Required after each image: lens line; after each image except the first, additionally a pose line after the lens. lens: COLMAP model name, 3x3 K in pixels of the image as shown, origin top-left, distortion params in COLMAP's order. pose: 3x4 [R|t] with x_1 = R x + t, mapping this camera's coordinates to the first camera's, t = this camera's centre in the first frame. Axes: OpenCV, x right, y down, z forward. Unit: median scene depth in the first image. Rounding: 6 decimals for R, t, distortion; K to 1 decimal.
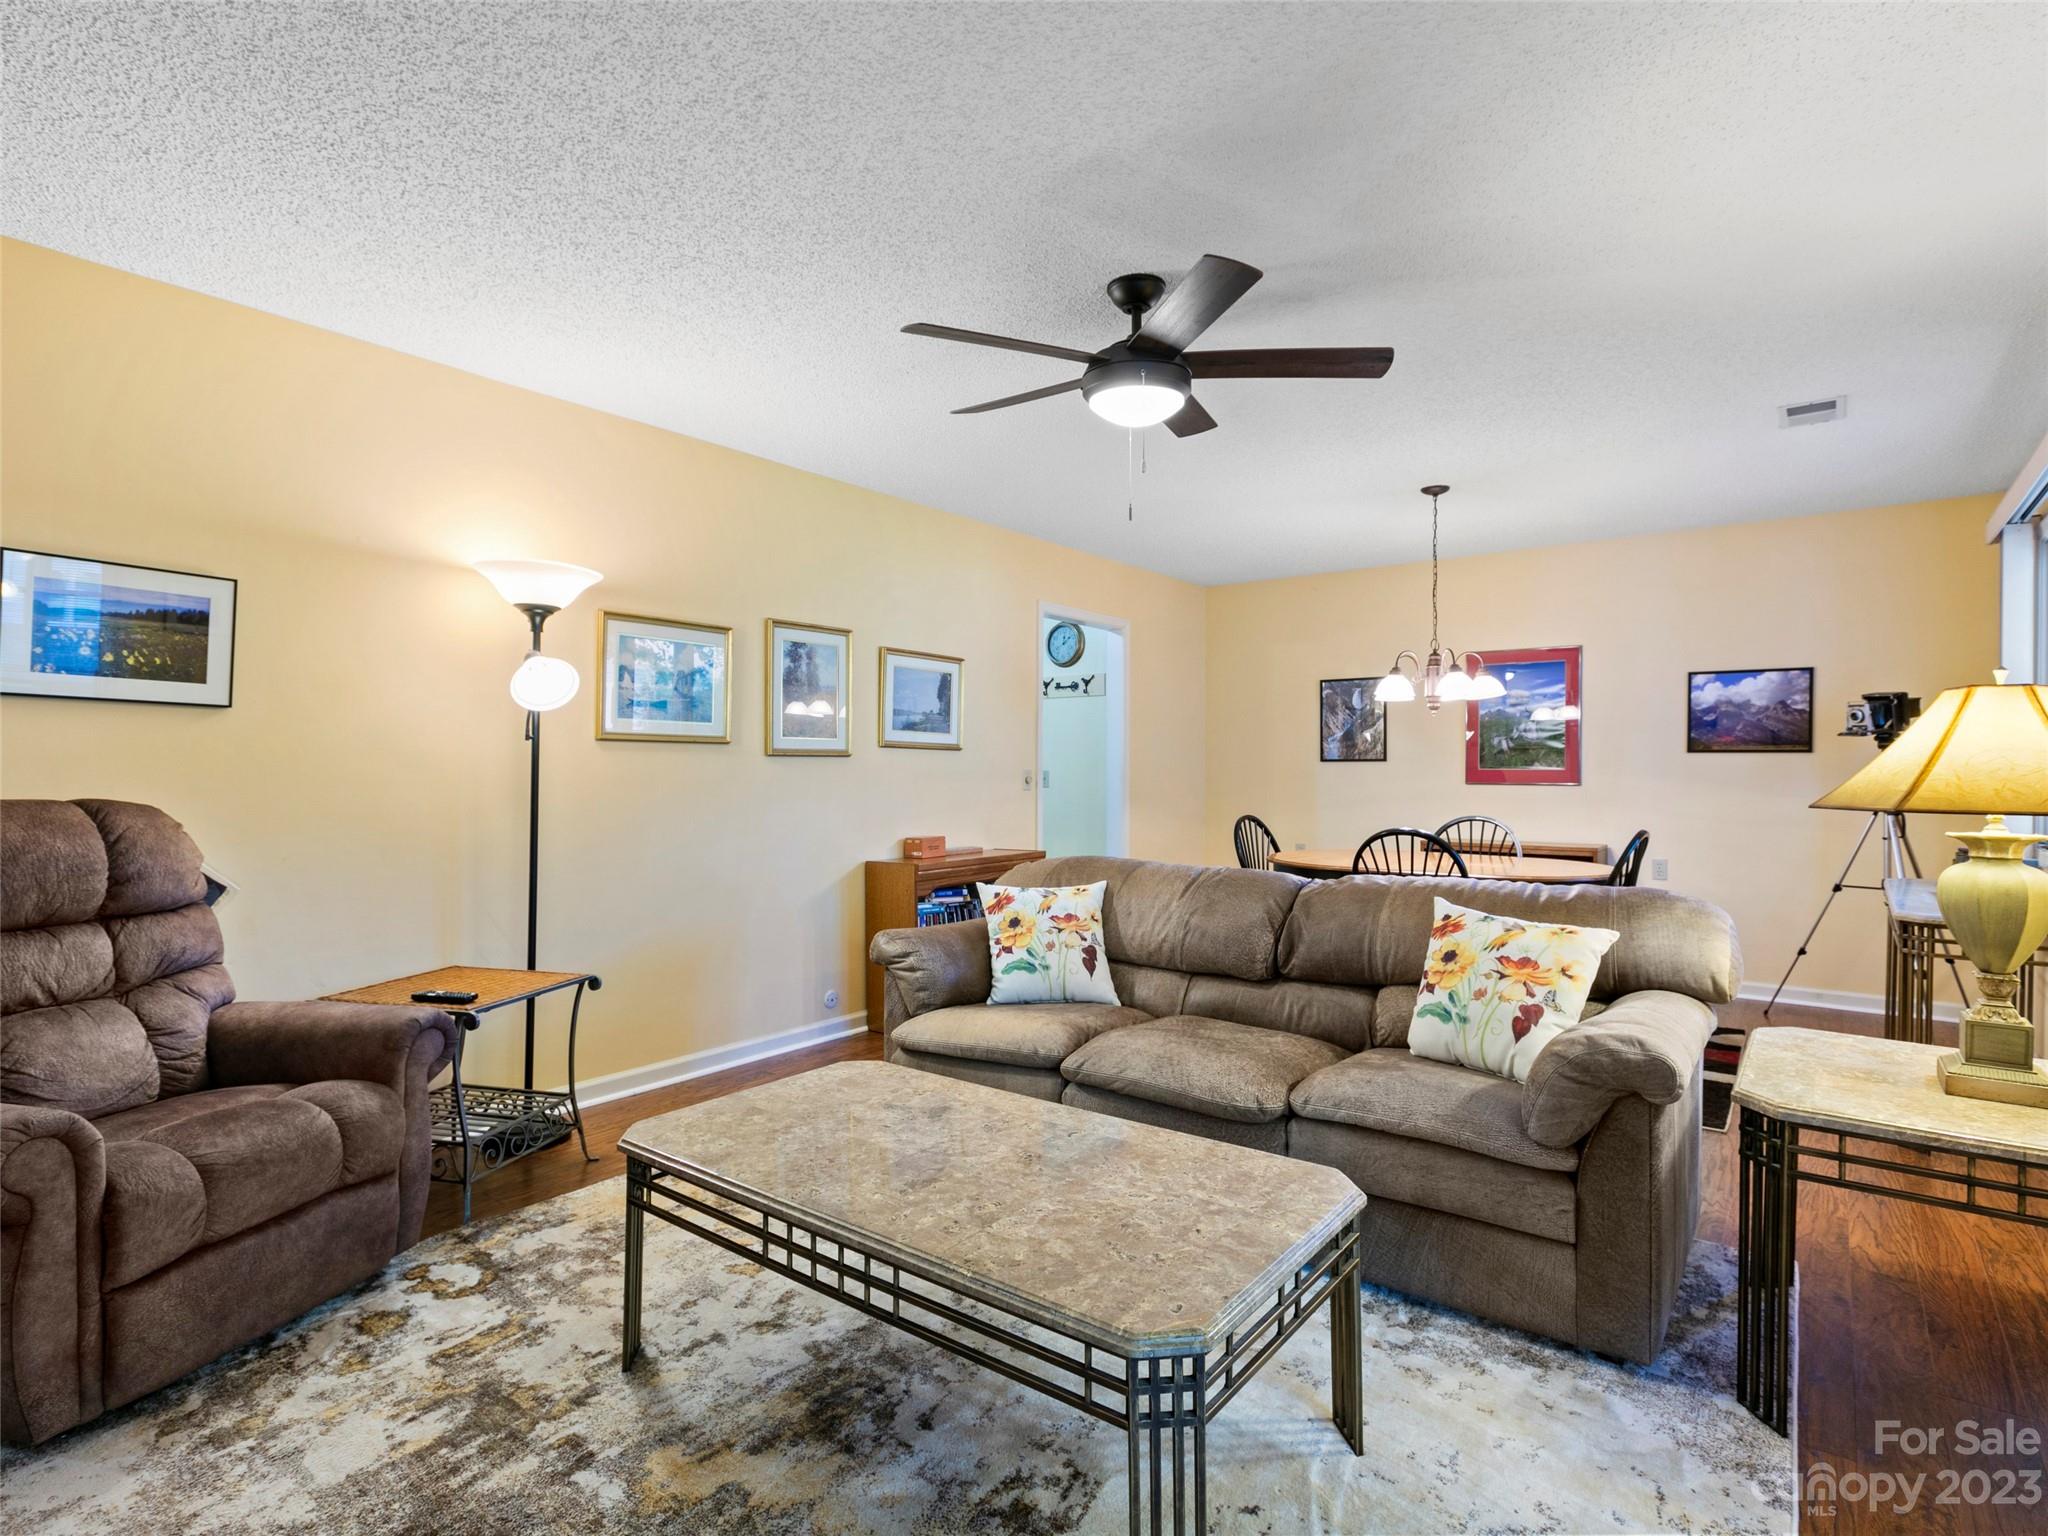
lens RADIAL K [[1038.5, 0, 1027.7], [0, 1038.5, 777.2], [0, 0, 1]] dist [-0.000244, -0.000387]
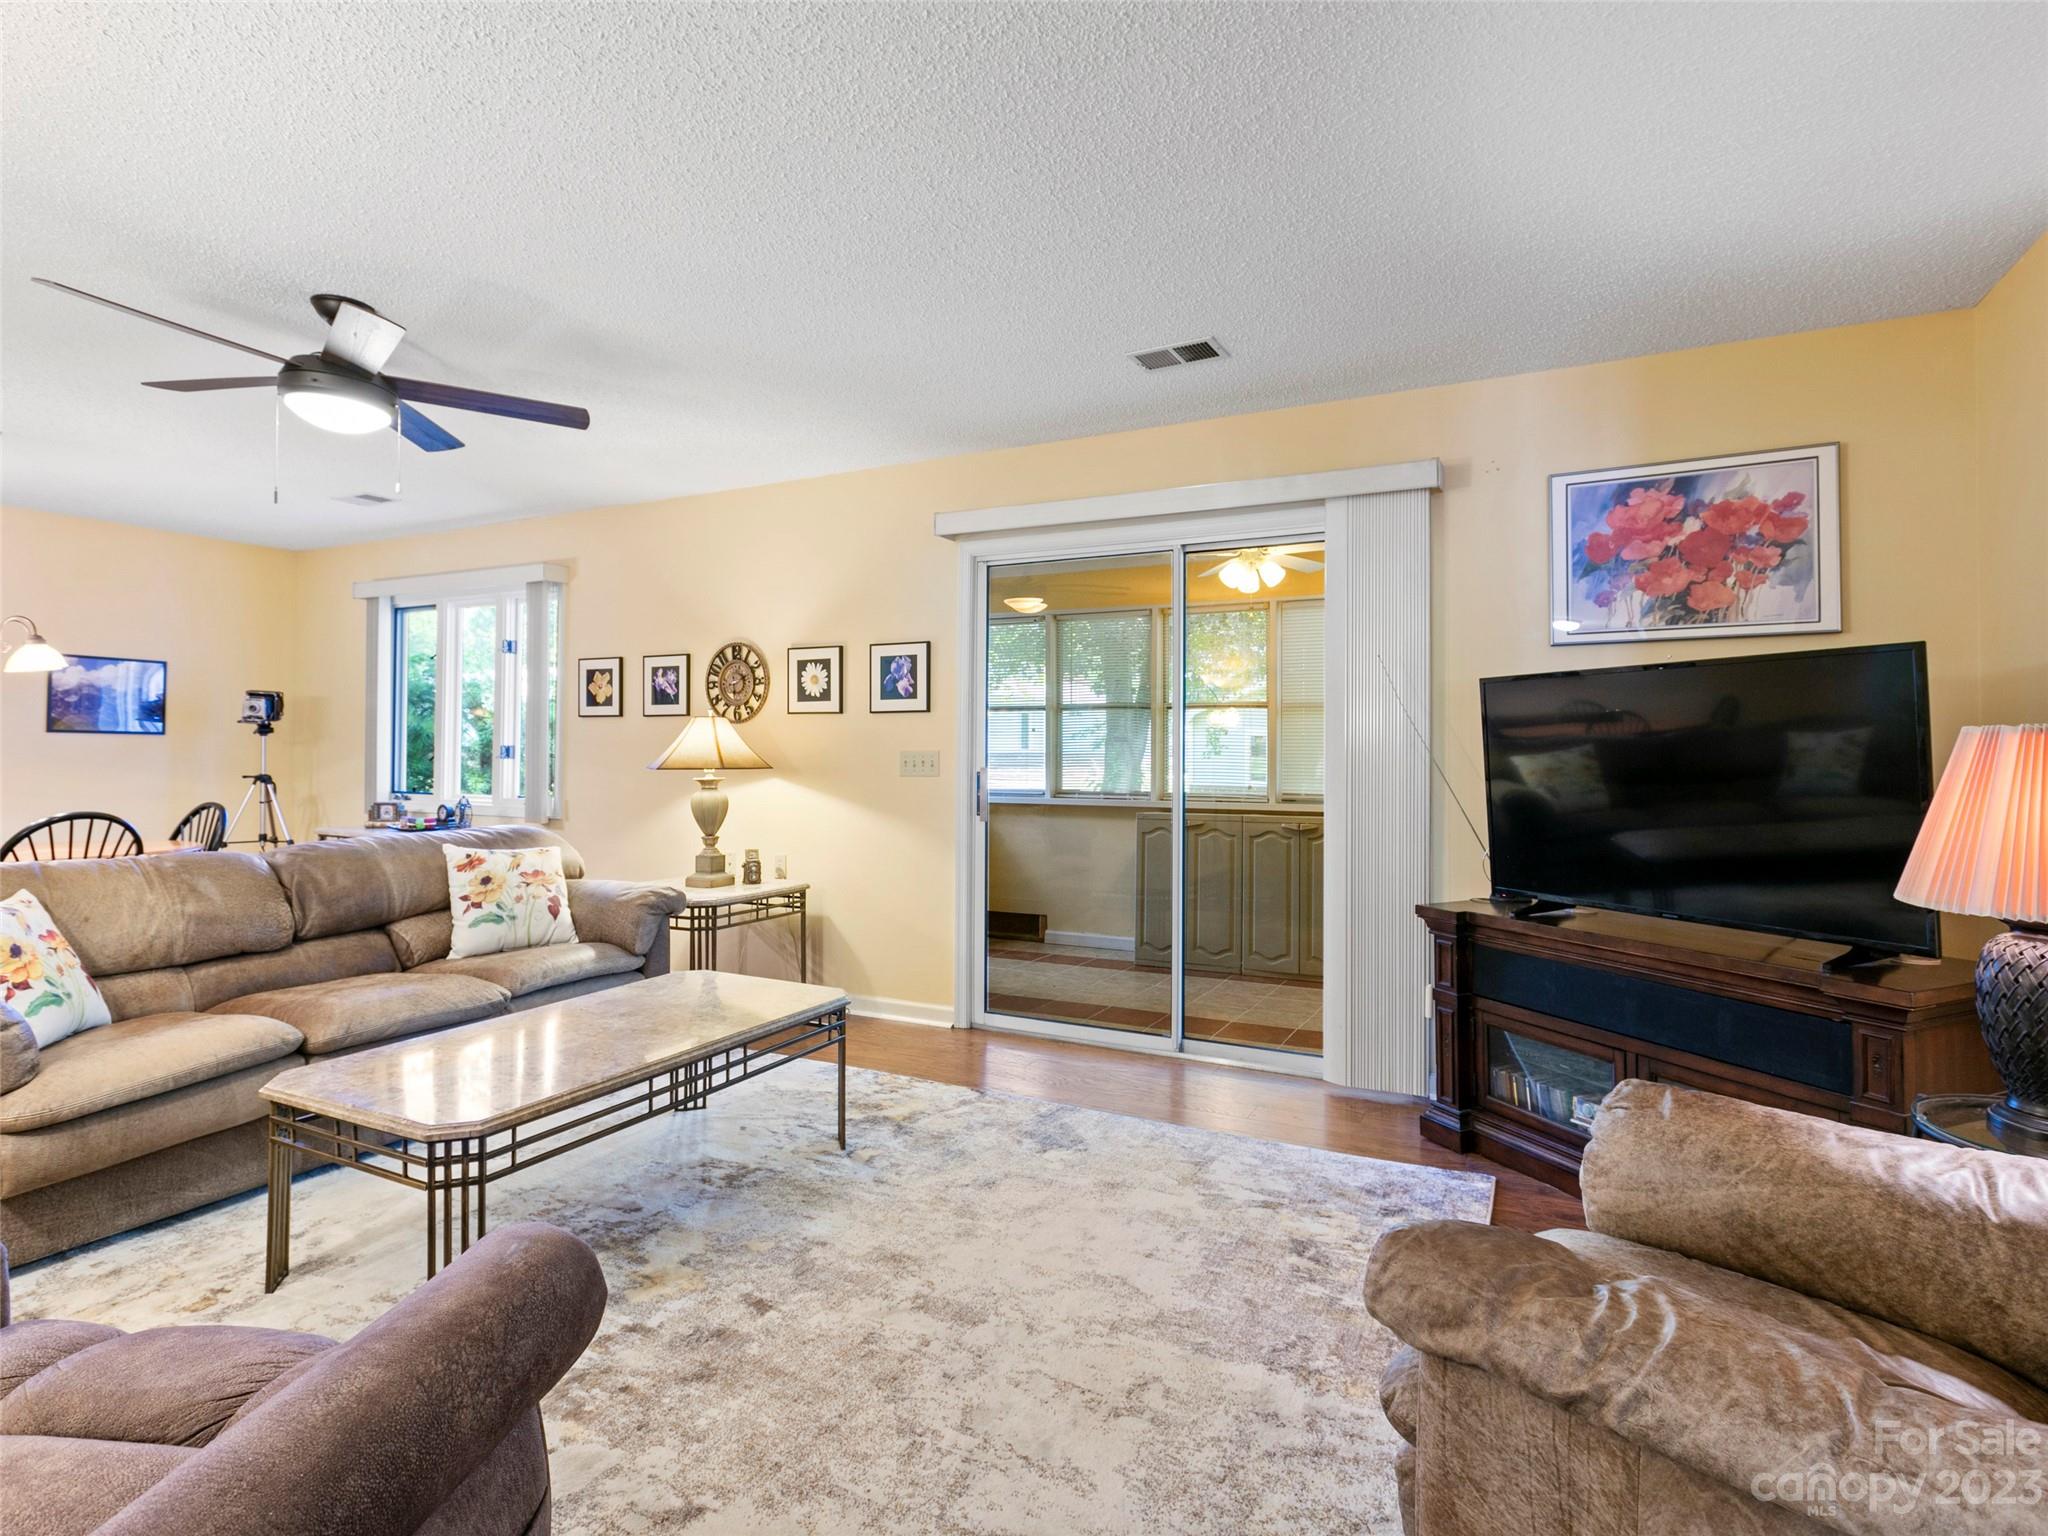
lens RADIAL K [[1038.5, 0, 1033.4], [0, 1038.5, 746.8], [0, 0, 1]] dist [-0.000244, -0.000387]
pose [[-0.185891, 0.003424, 0.982564, -0.973910], [0.003312, 0.999990, -0.002858, -0.005360], [-0.982565, 0.002723, -0.185901, 0.439519]]
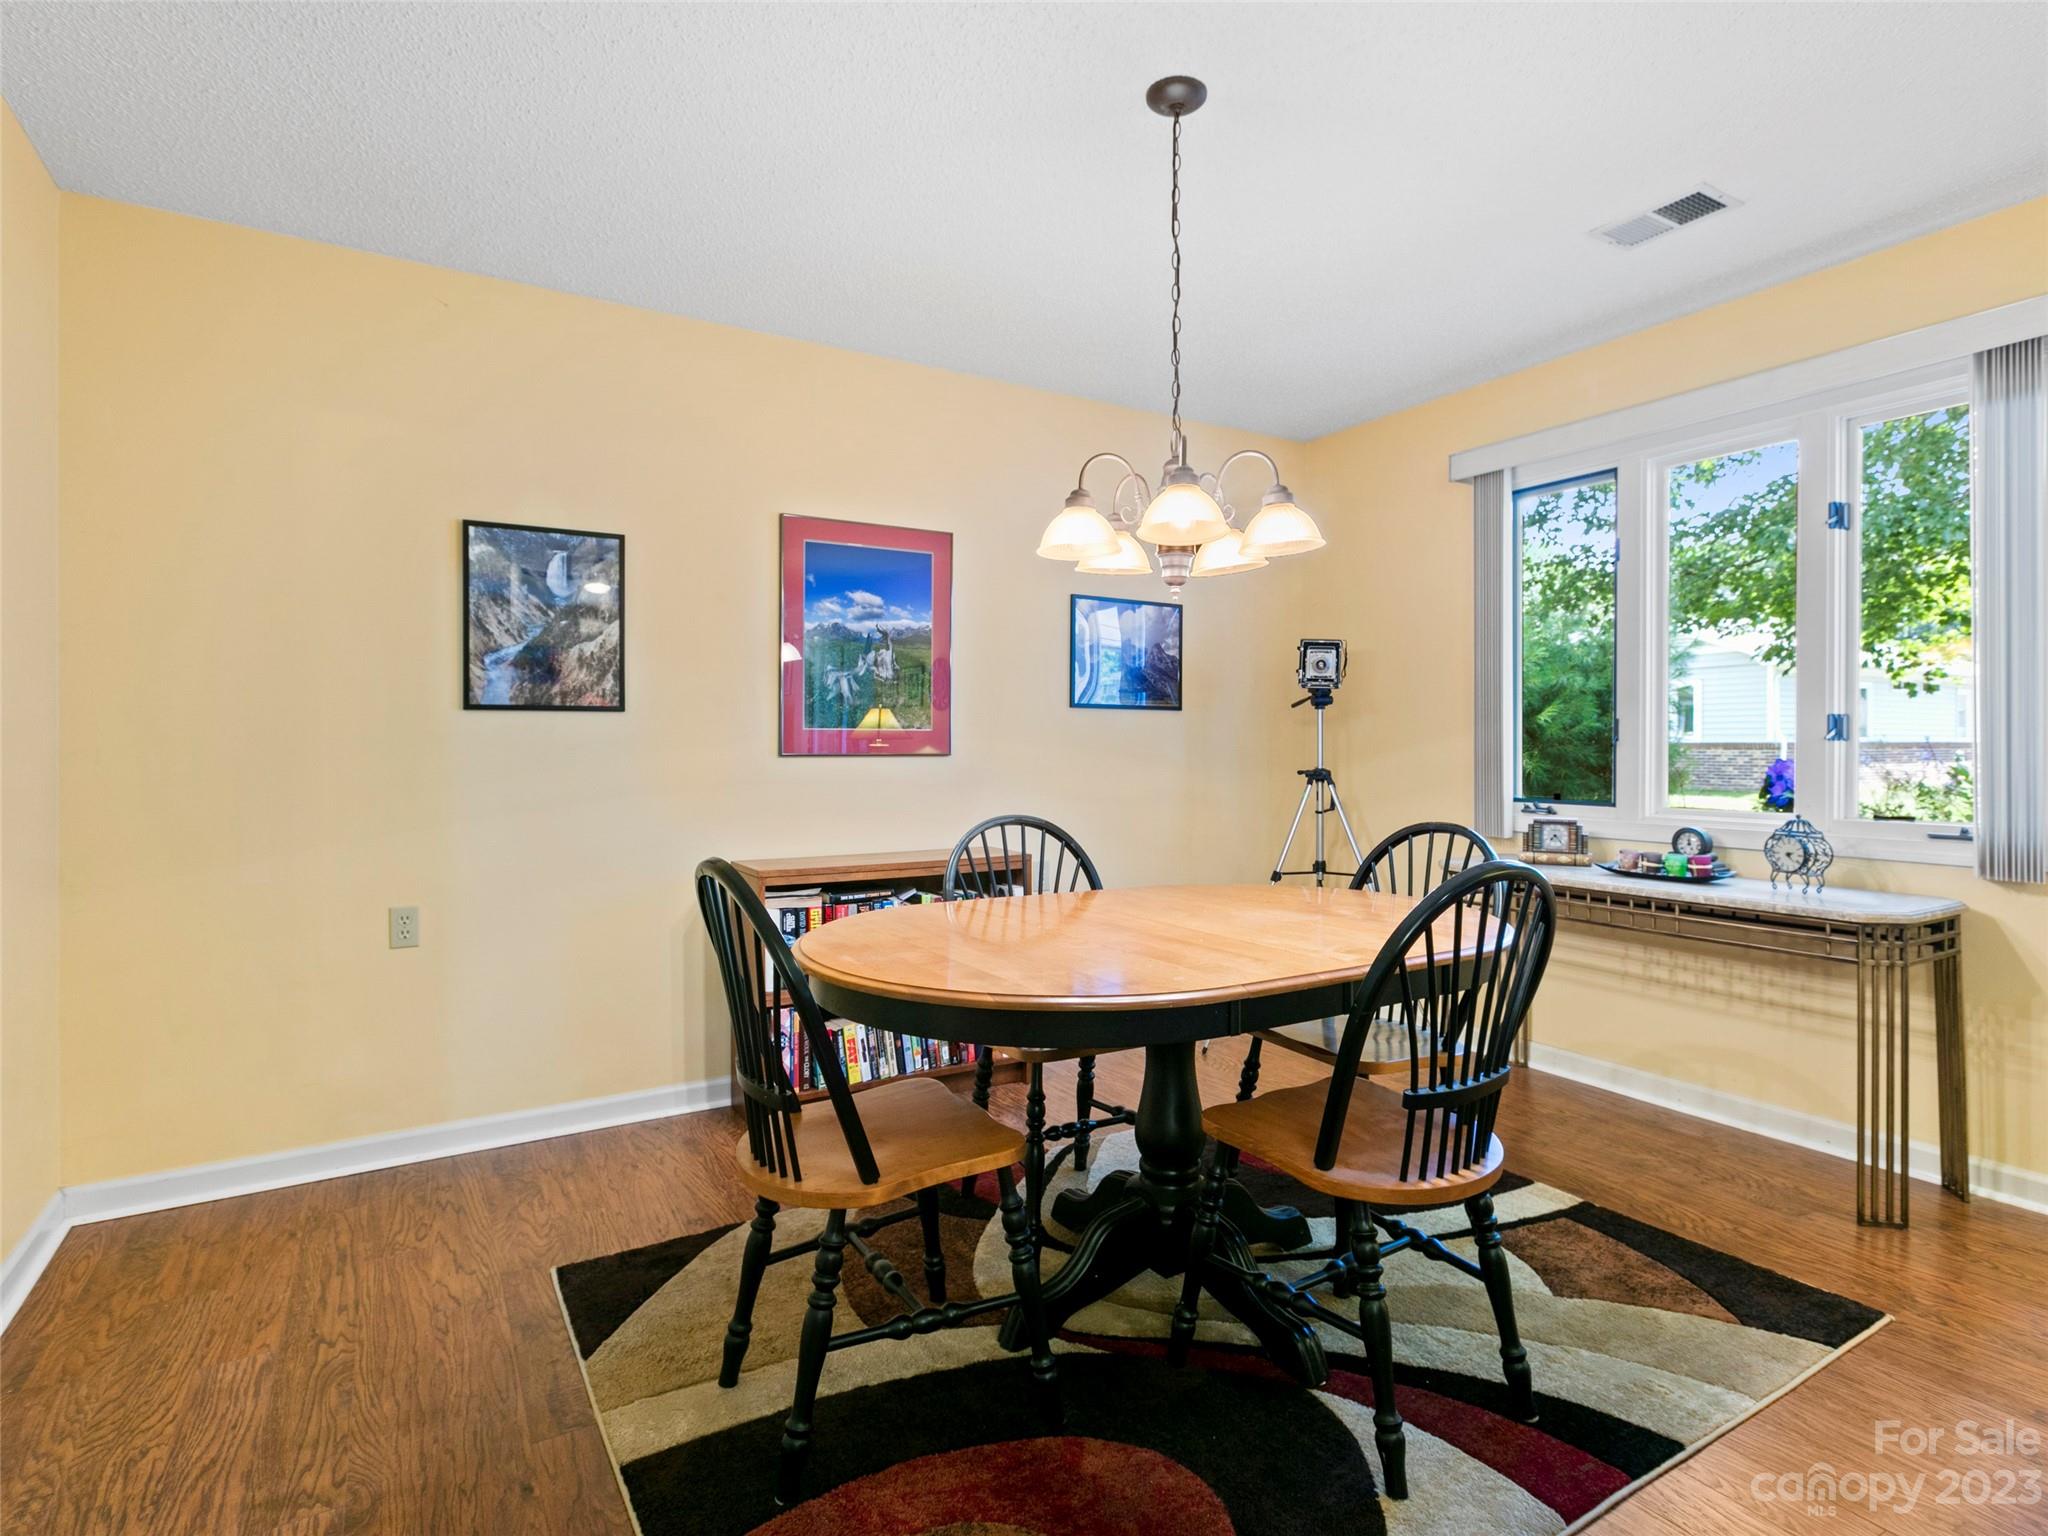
lens RADIAL K [[1038.5, 0, 1031.8], [0, 1038.5, 751.5], [0, 0, 1]] dist [-0.000244, -0.000387]
pose [[0.363976, -0.007337, 0.931380, -0.073394], [0.009834, 0.999944, 0.004034, 0.006775], [-0.931357, 0.007691, 0.364027, 1.381294]]
